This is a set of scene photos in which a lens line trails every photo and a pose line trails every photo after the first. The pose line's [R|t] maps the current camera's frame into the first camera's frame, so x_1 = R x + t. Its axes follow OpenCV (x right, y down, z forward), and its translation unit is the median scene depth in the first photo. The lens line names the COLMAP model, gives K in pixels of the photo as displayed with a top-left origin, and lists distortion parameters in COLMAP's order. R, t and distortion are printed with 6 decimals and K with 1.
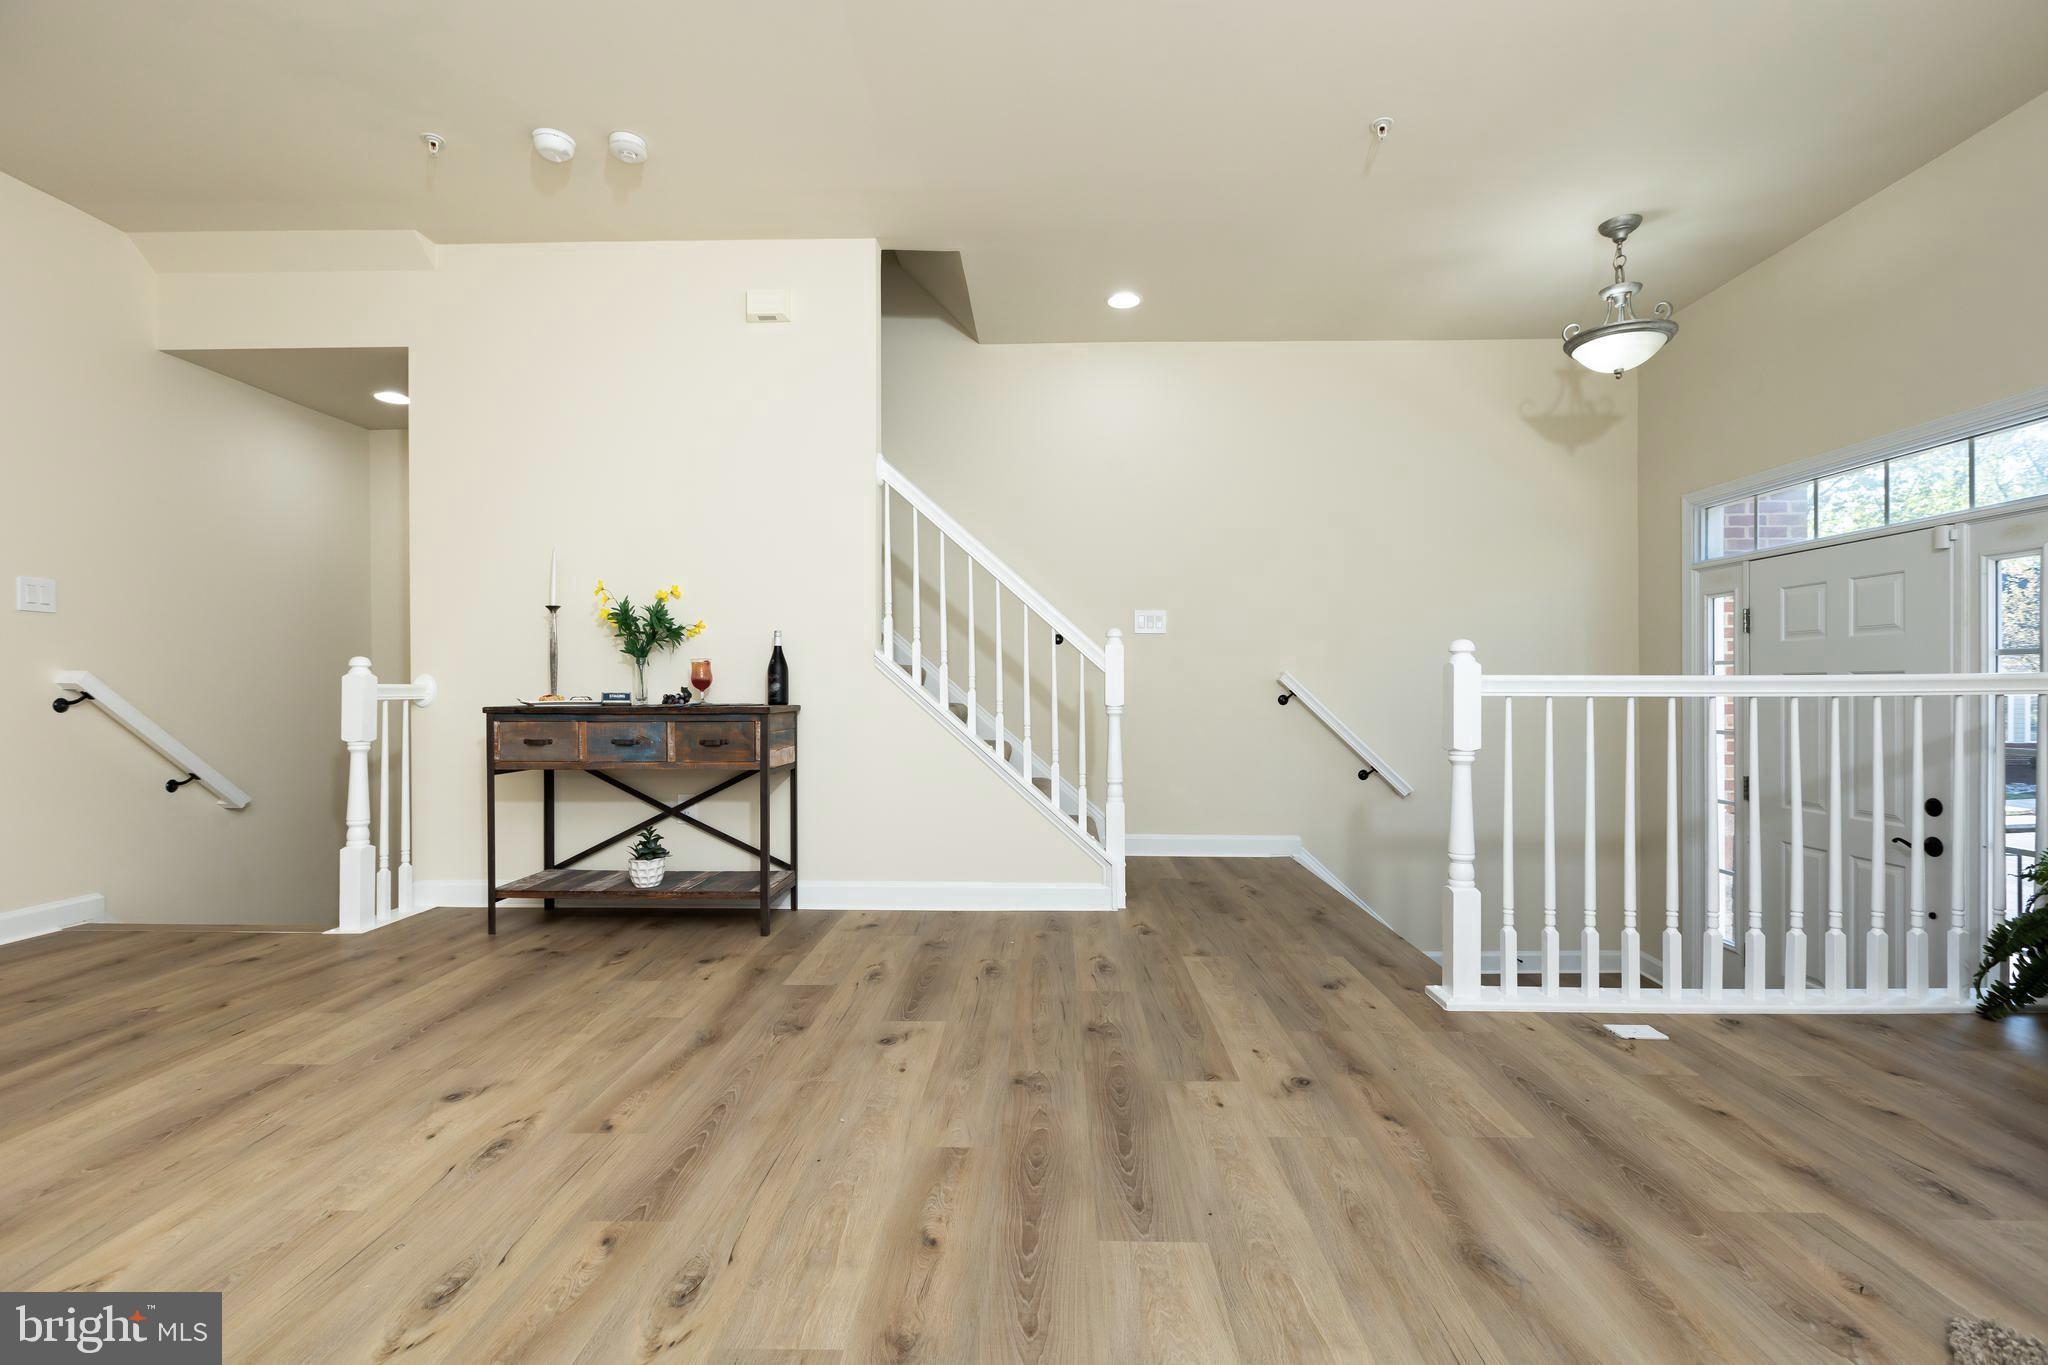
lens RADIAL K [[908.8, 0, 1025.5], [0, 908.8, 684.5], [0, 0, 1]] dist [0.000788, -0.000127]
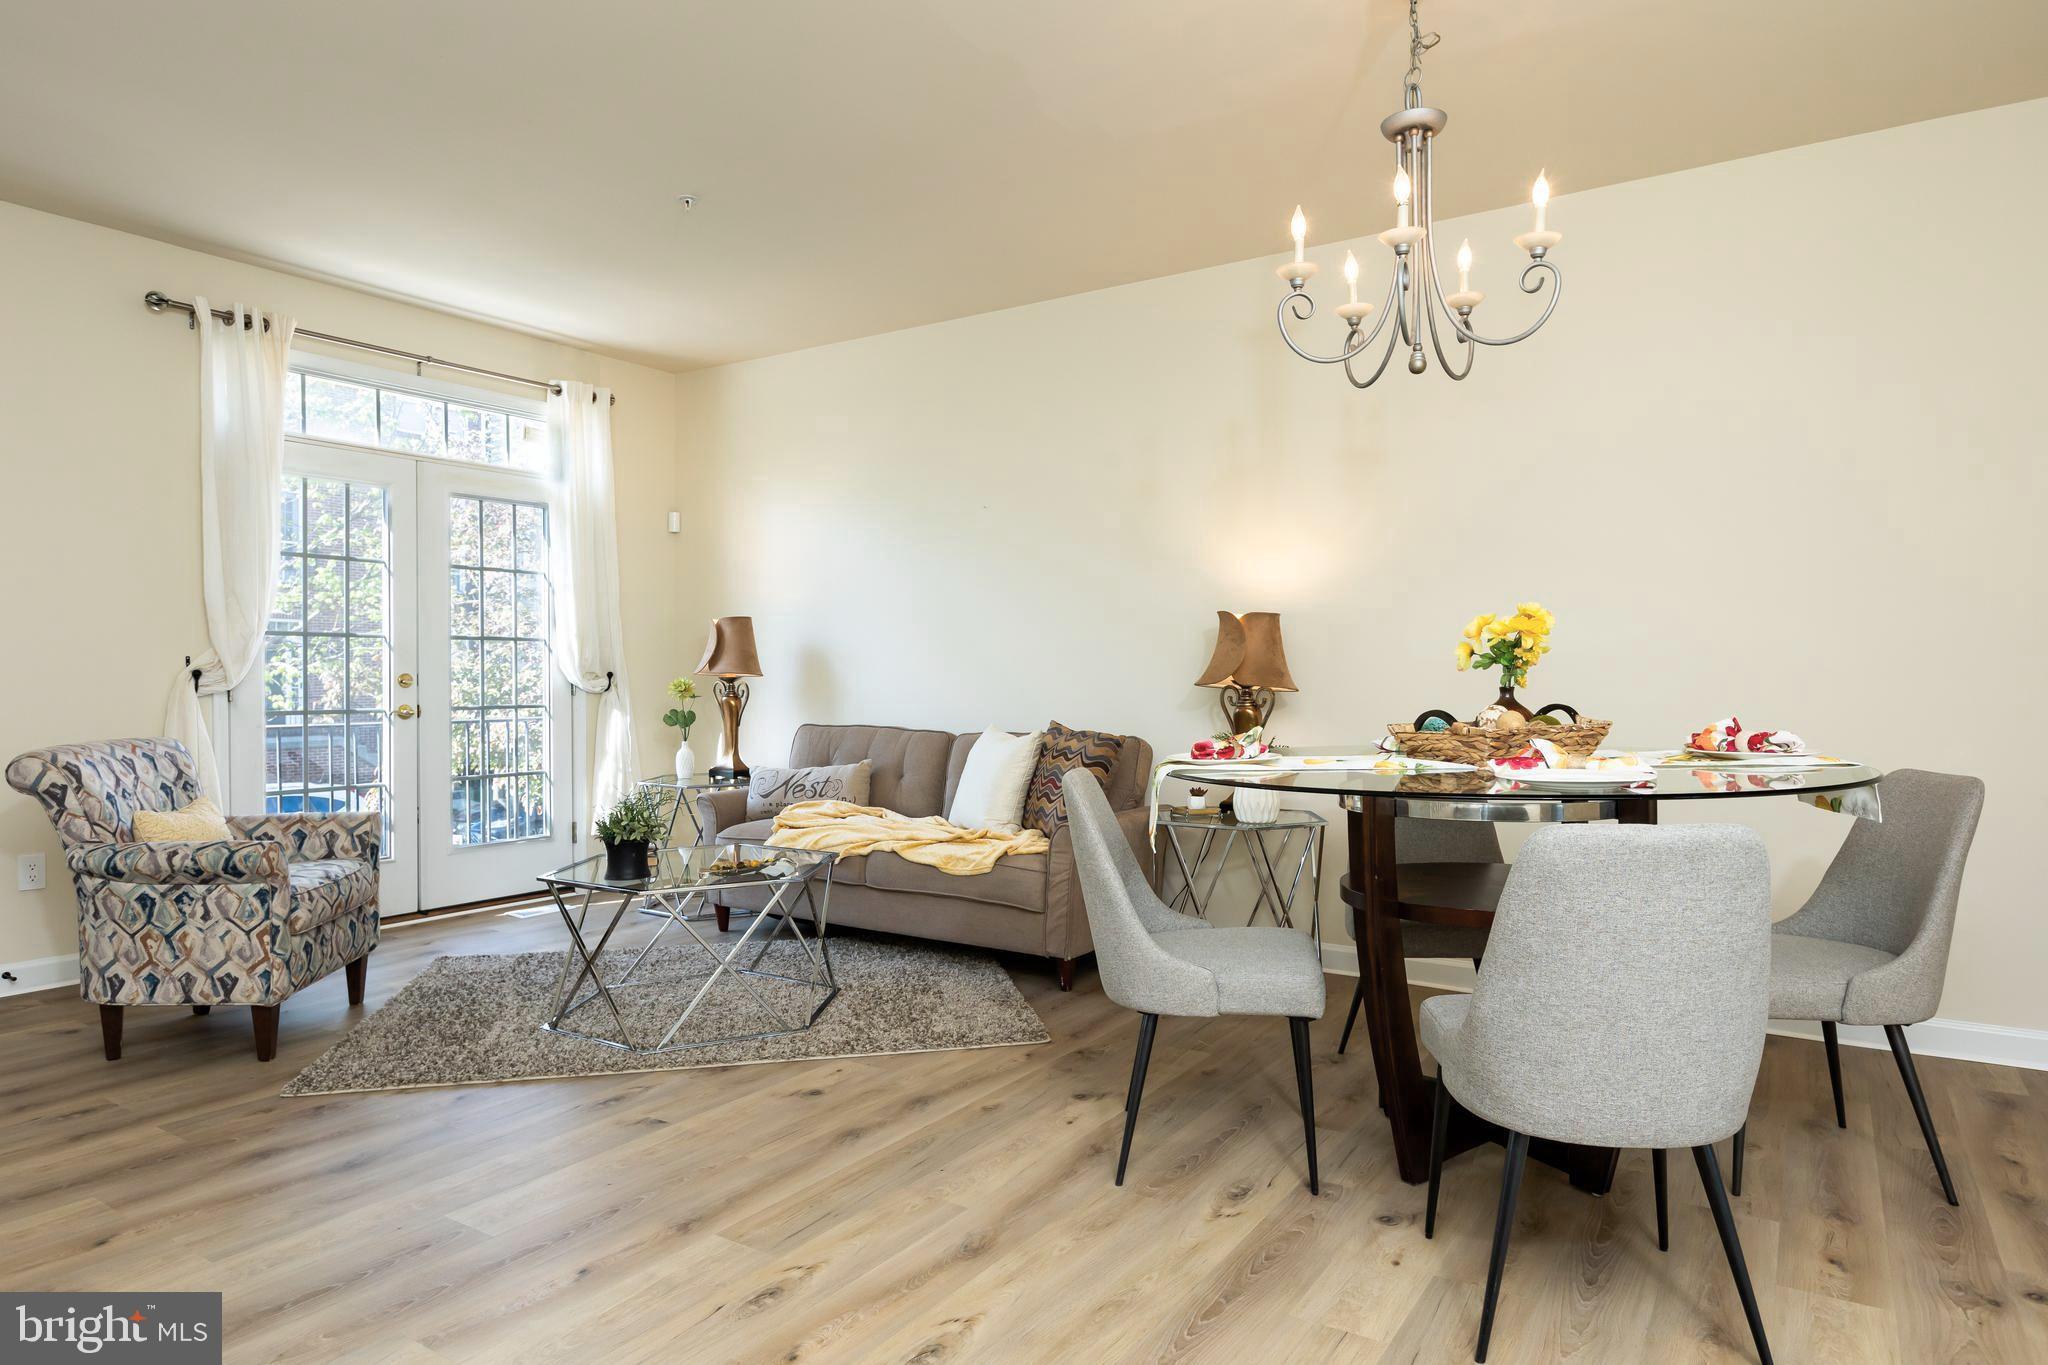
lens RADIAL K [[1211.1, 0, 1030.1], [0, 1211.1, 684.7], [0, 0, 1]] dist [-0.002592, -0.002271]
pose [[-0.850522, 0.000551, 0.525939, -0.621686], [0.005606, 0.999952, 0.008019, -0.061954], [-0.525910, 0.009769, -0.850484, 0.893229]]
